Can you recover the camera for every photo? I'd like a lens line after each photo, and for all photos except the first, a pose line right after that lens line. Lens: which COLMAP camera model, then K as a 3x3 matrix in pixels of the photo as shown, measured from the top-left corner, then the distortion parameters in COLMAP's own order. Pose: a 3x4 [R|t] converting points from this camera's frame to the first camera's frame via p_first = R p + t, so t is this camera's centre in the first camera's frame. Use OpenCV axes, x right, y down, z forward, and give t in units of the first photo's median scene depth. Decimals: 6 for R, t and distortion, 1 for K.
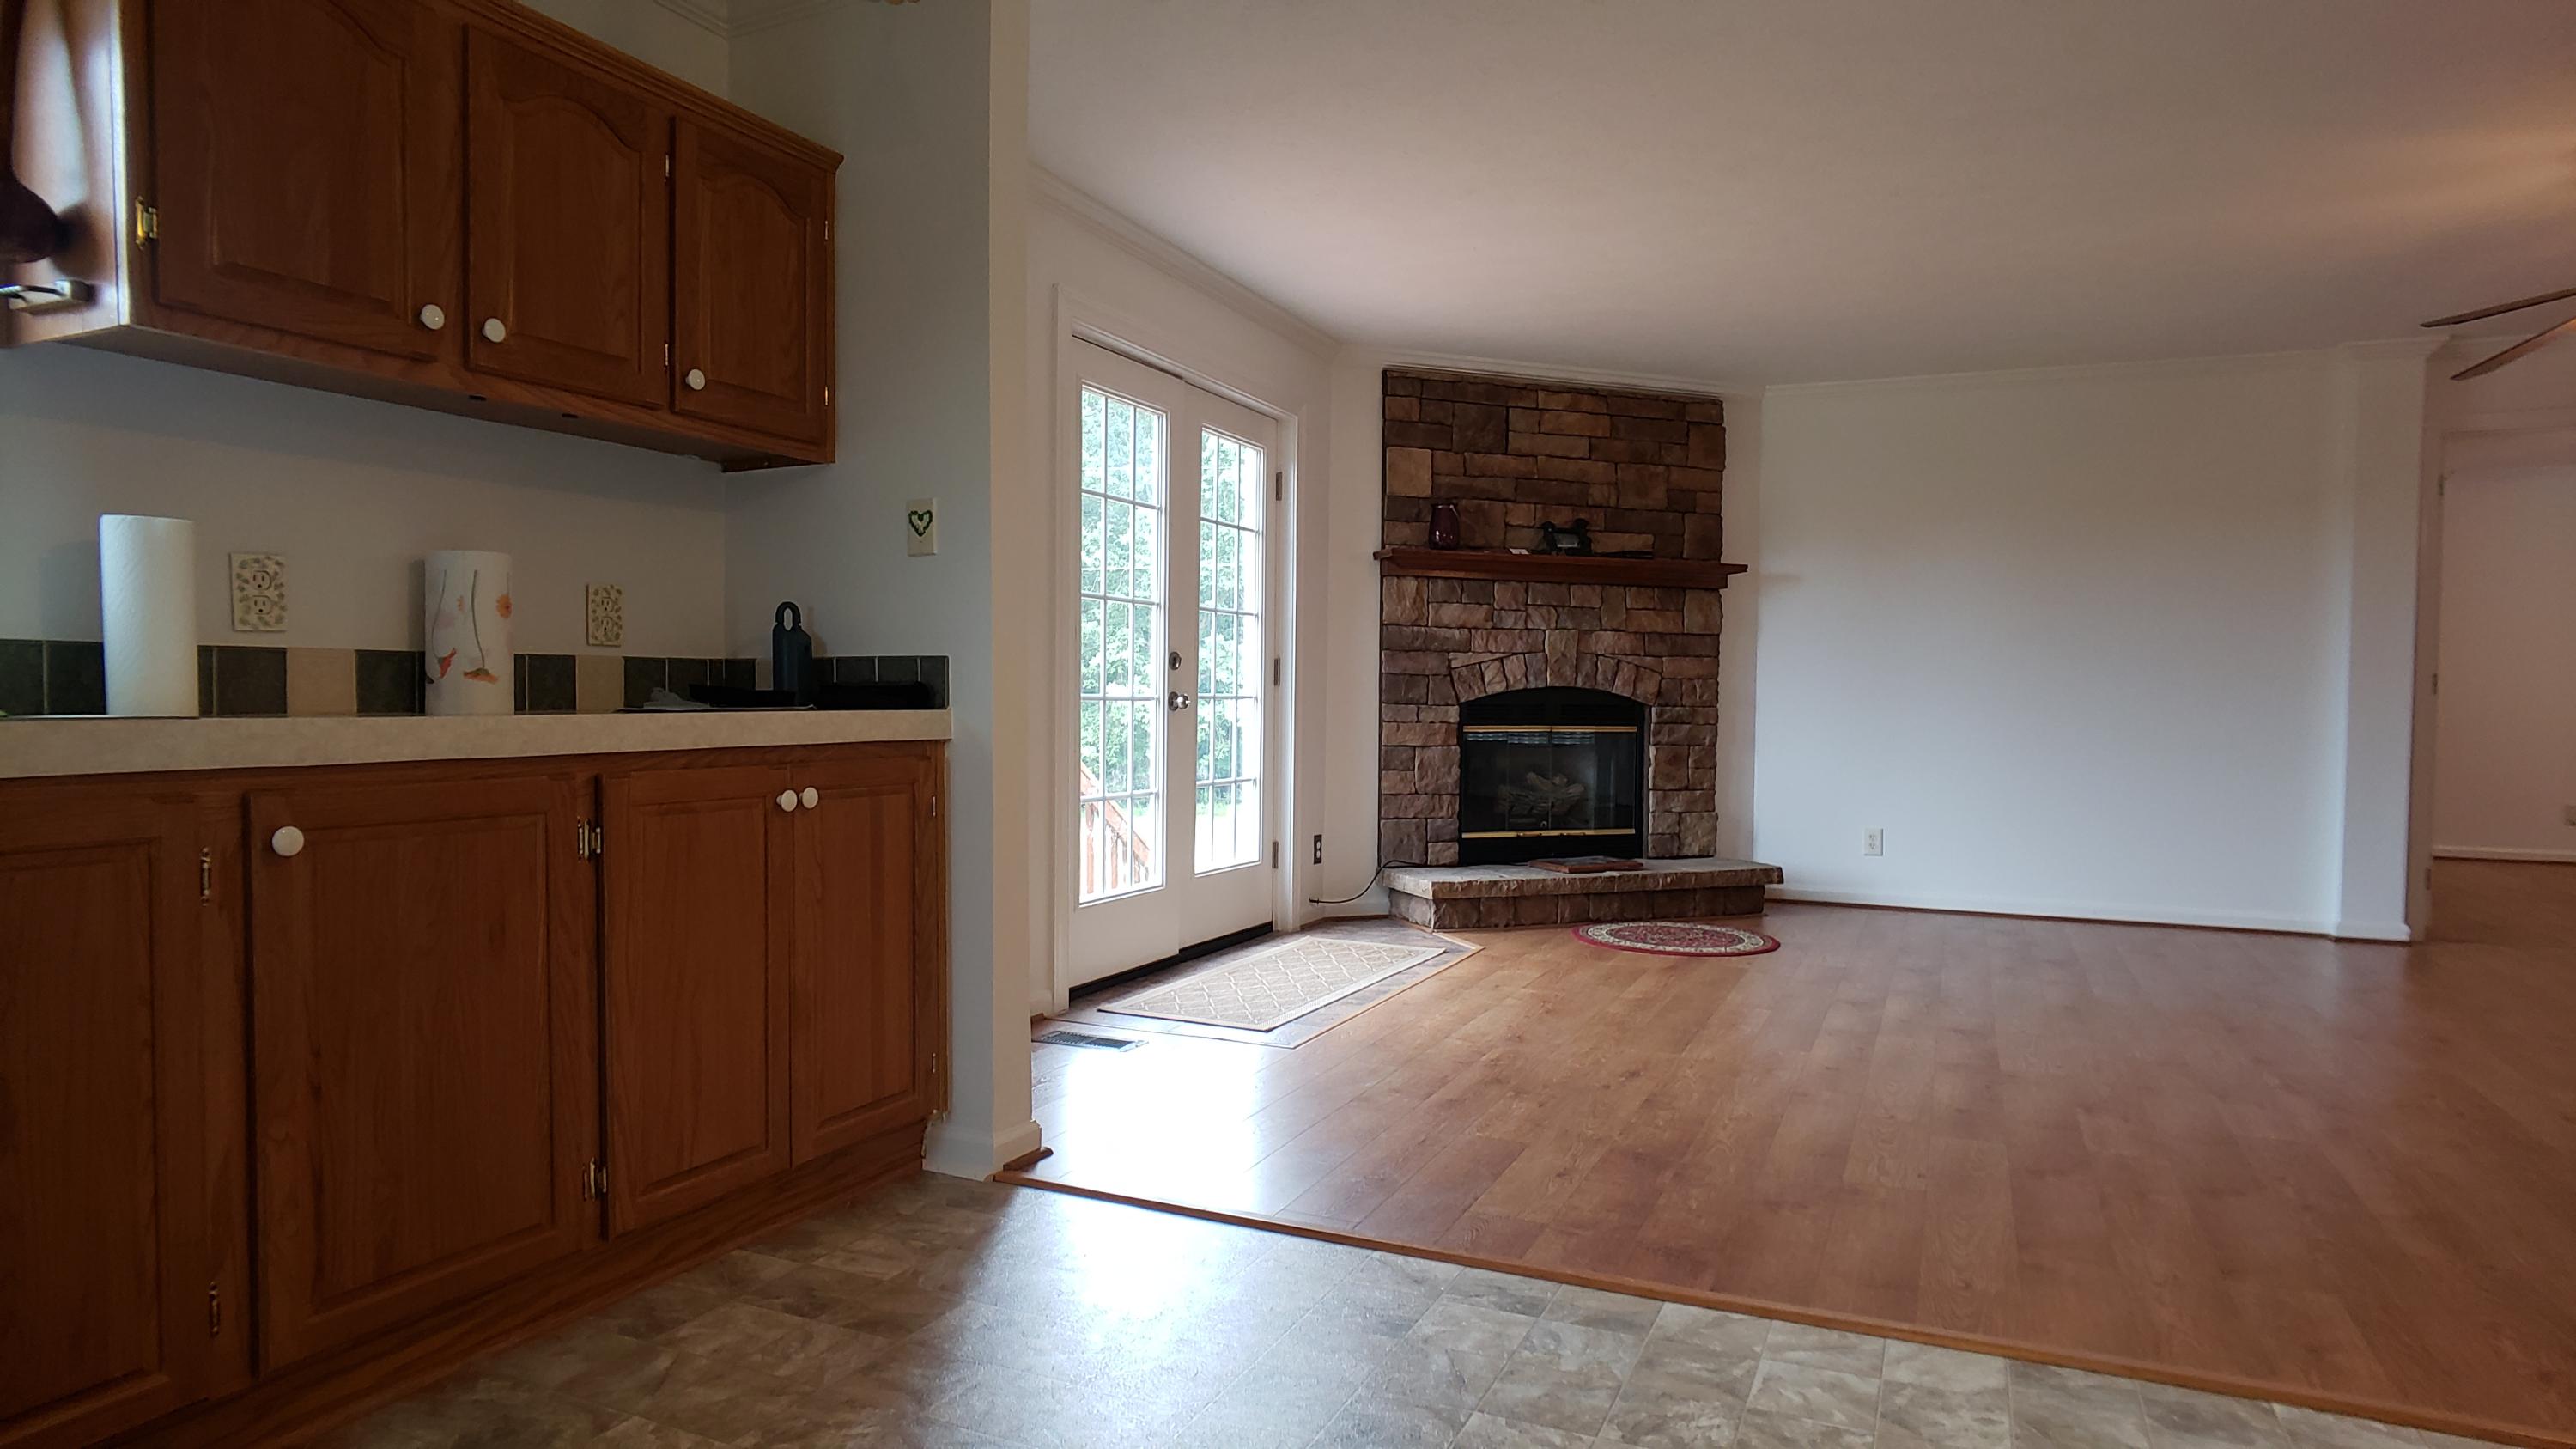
lens RADIAL K [[1449.0, 0, 1286.6], [0, 1449.0, 759.2], [0, 0, 1]] dist [0.000160, -0.001281]
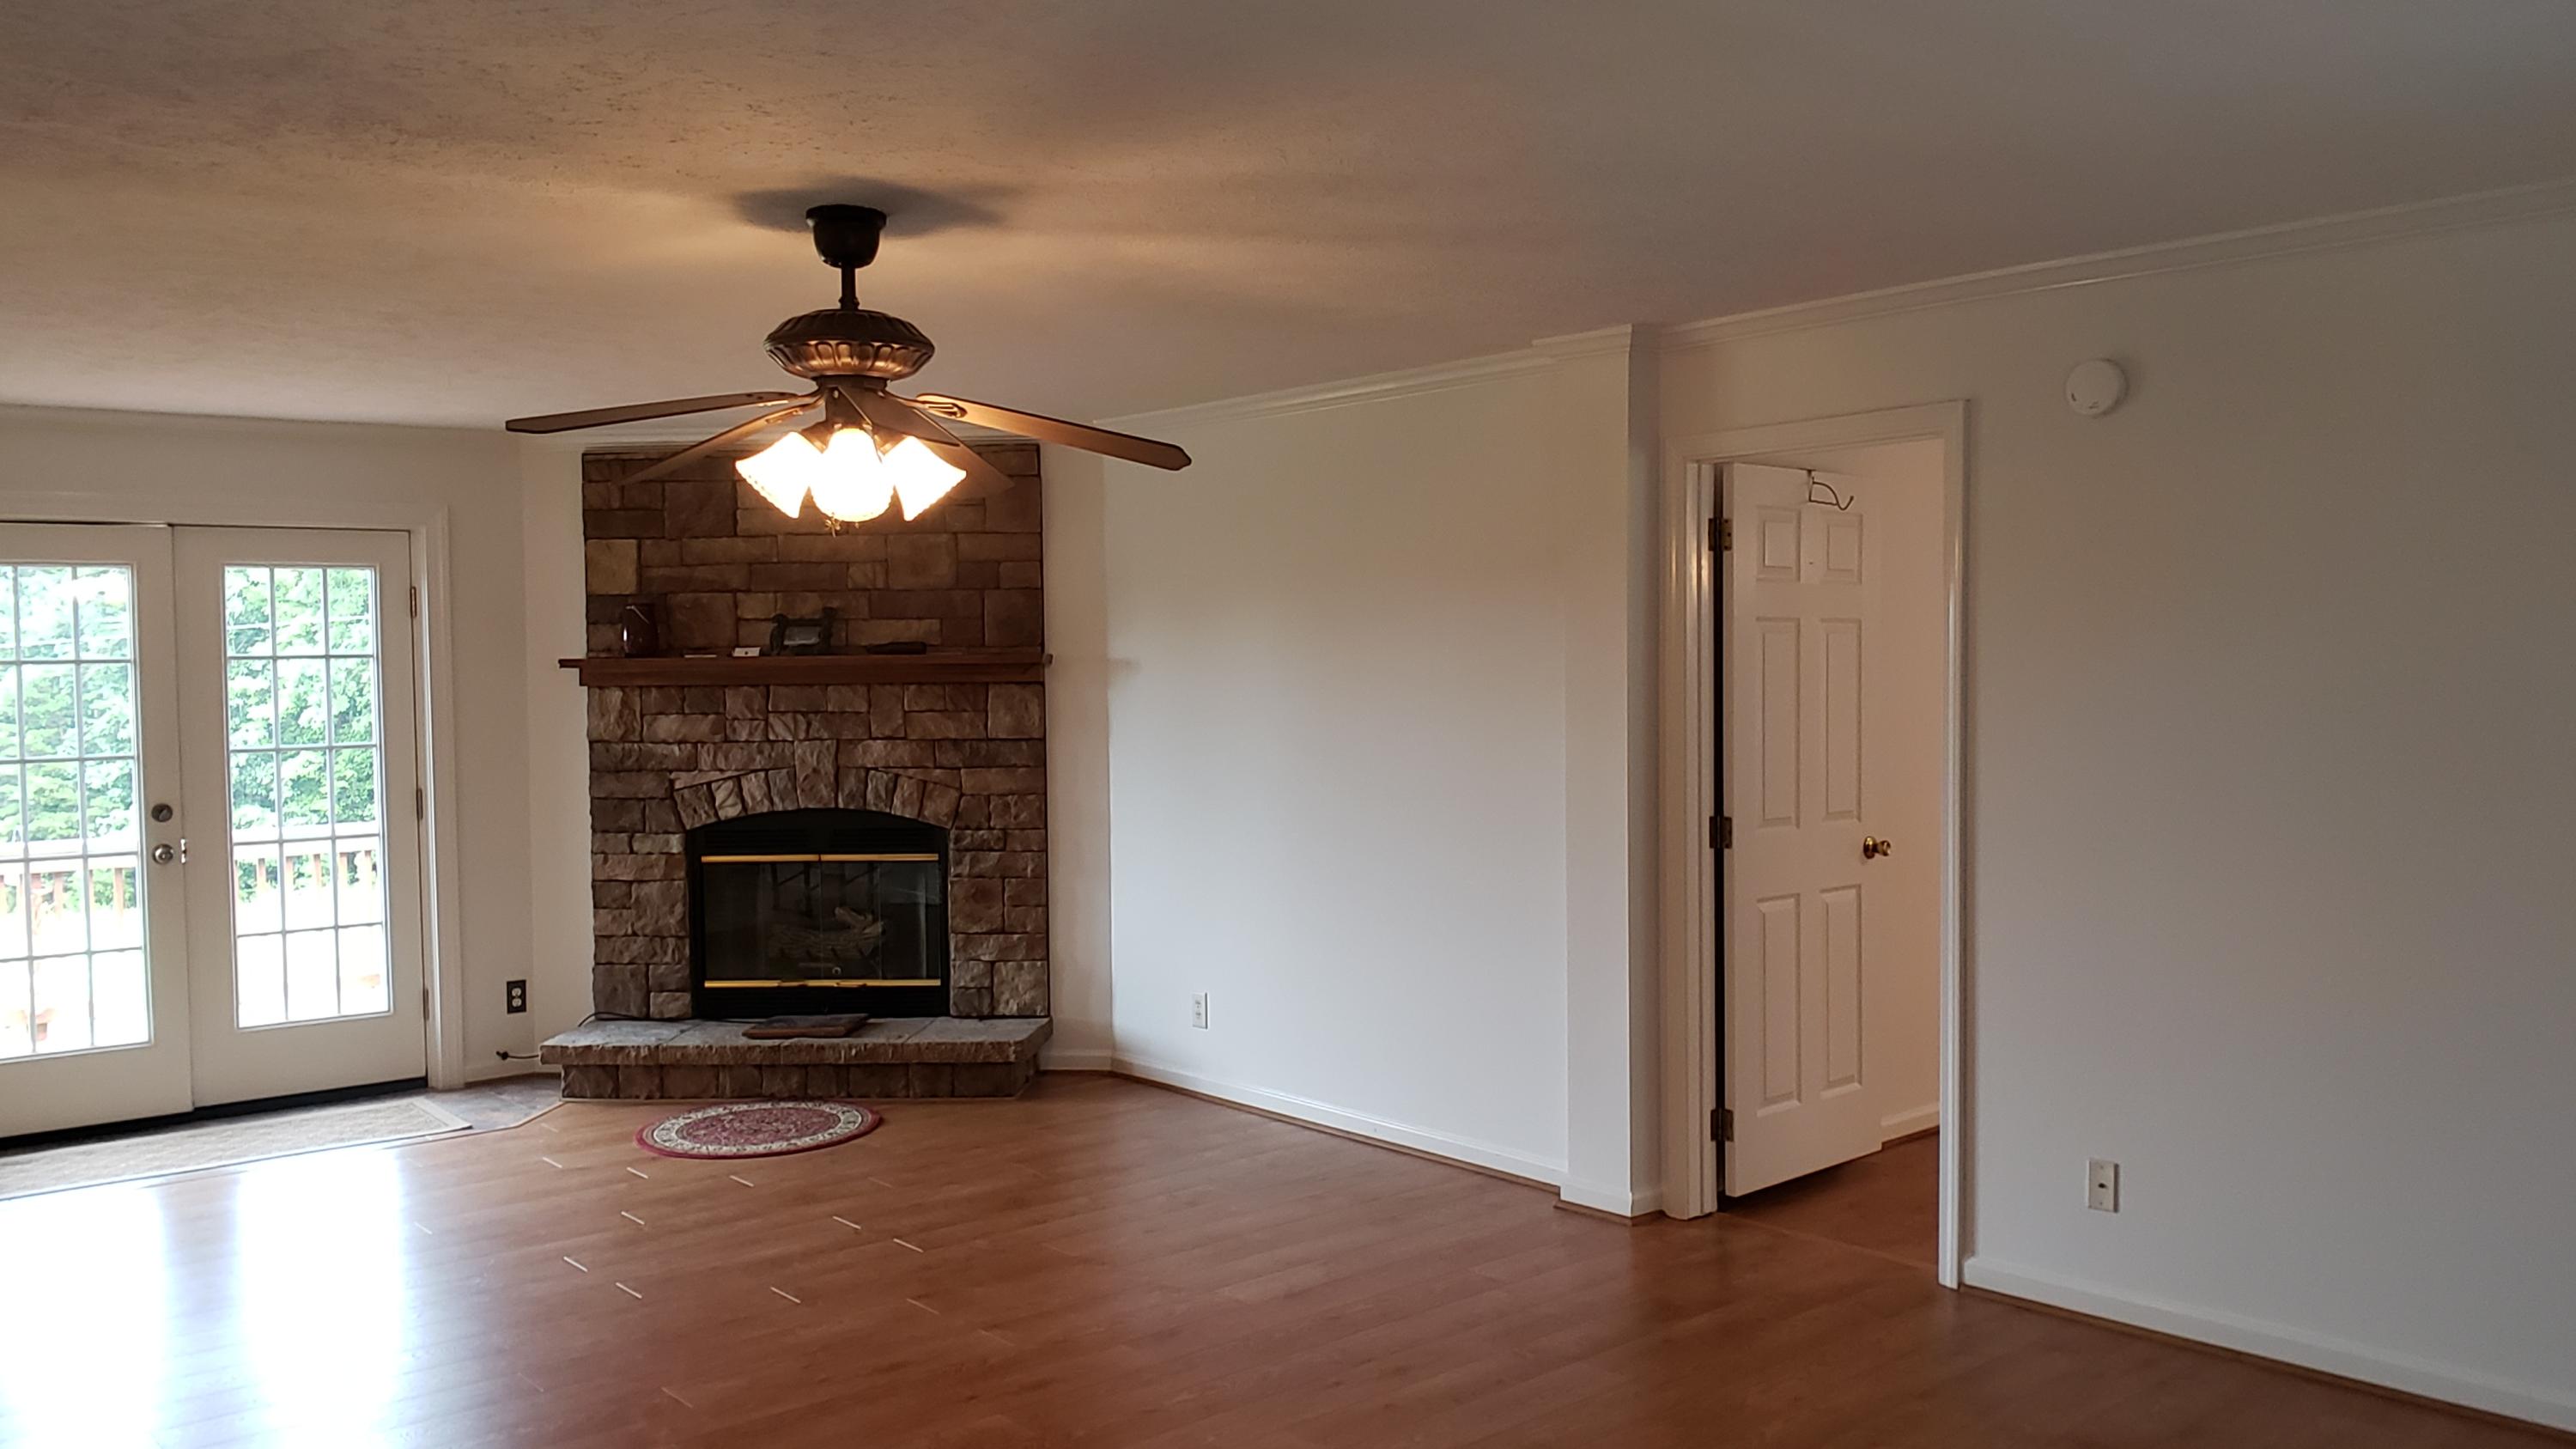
lens RADIAL K [[1983.3, 0, 1319.9], [0, 1983.3, 724.6], [0, 0, 1]] dist [0.077574, -0.222153]
pose [[0.917449, -0.007037, -0.397792, 0.935189], [0.004688, 0.999965, -0.006876, -0.091453], [0.397826, 0.004443, 0.917450, 0.066277]]
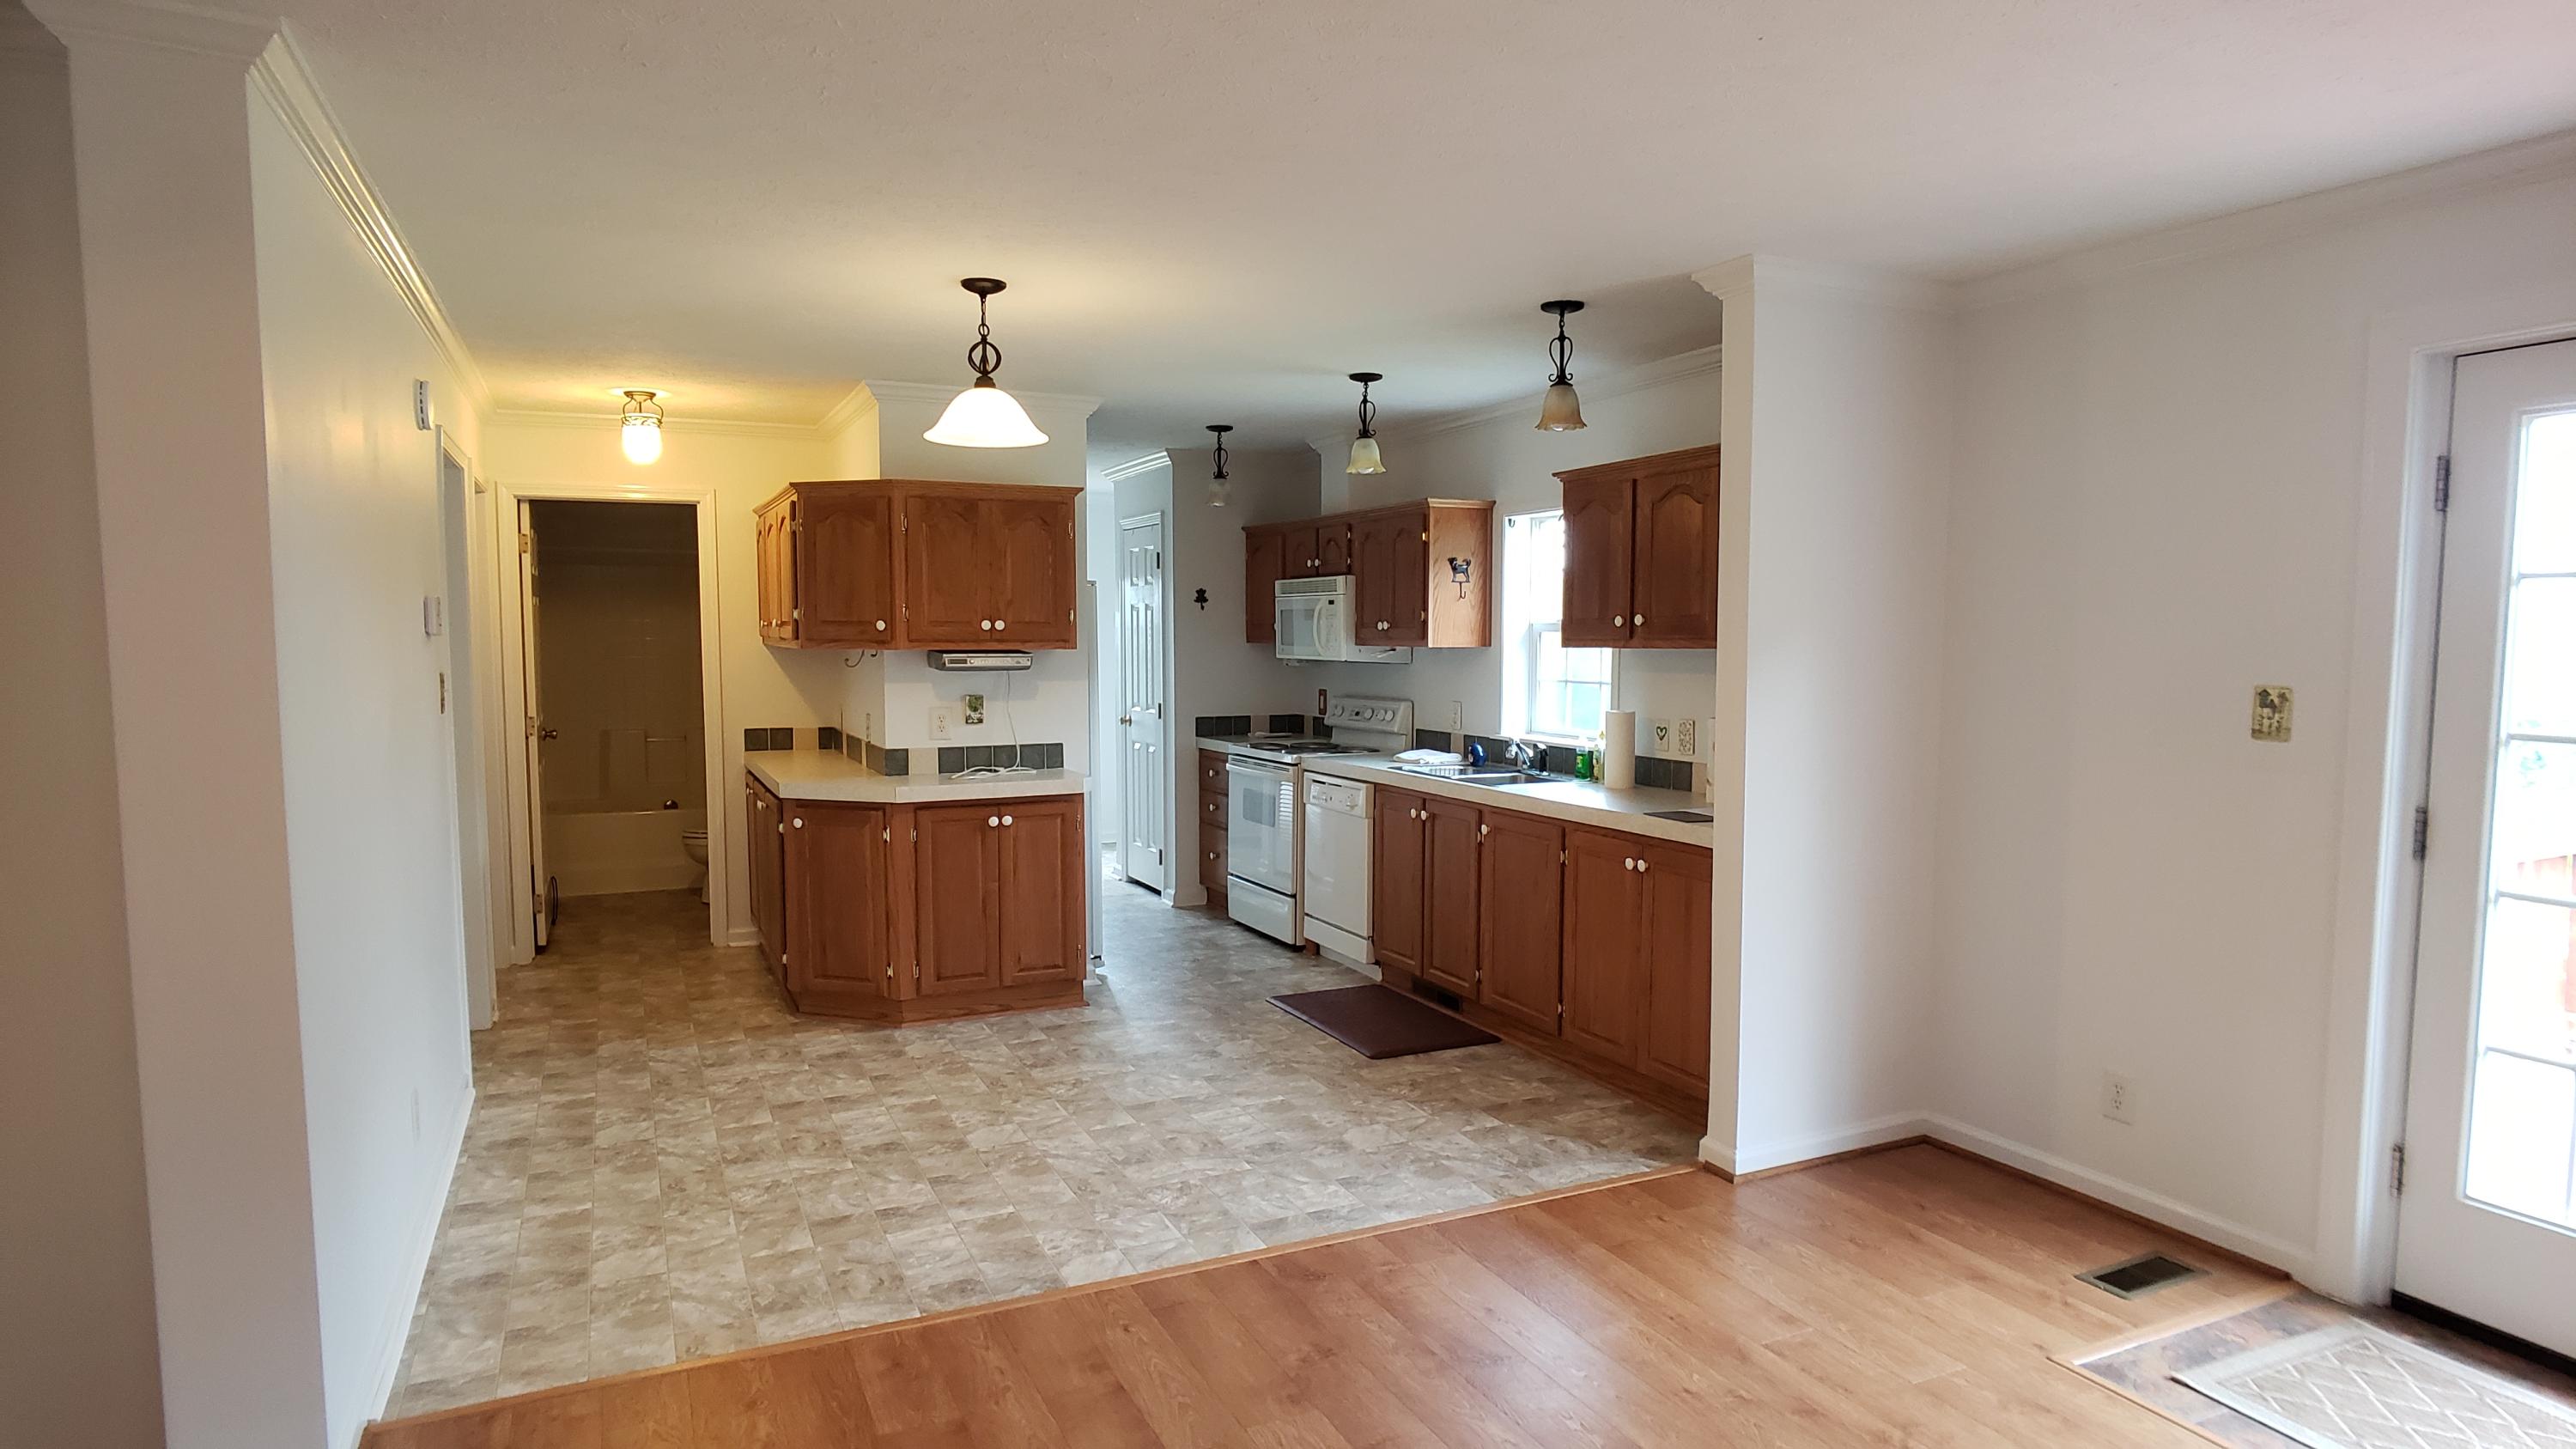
lens RADIAL K [[1470.3, 0, 1341.4], [0, 1470.3, 733.6], [0, 0, 1]] dist [0.000994, -0.000504]
pose [[-0.622981, 0.043369, -0.781034, 0.507602], [-0.043333, 0.995015, 0.089815, -0.109092], [0.781036, 0.089797, -0.617996, 0.718321]]
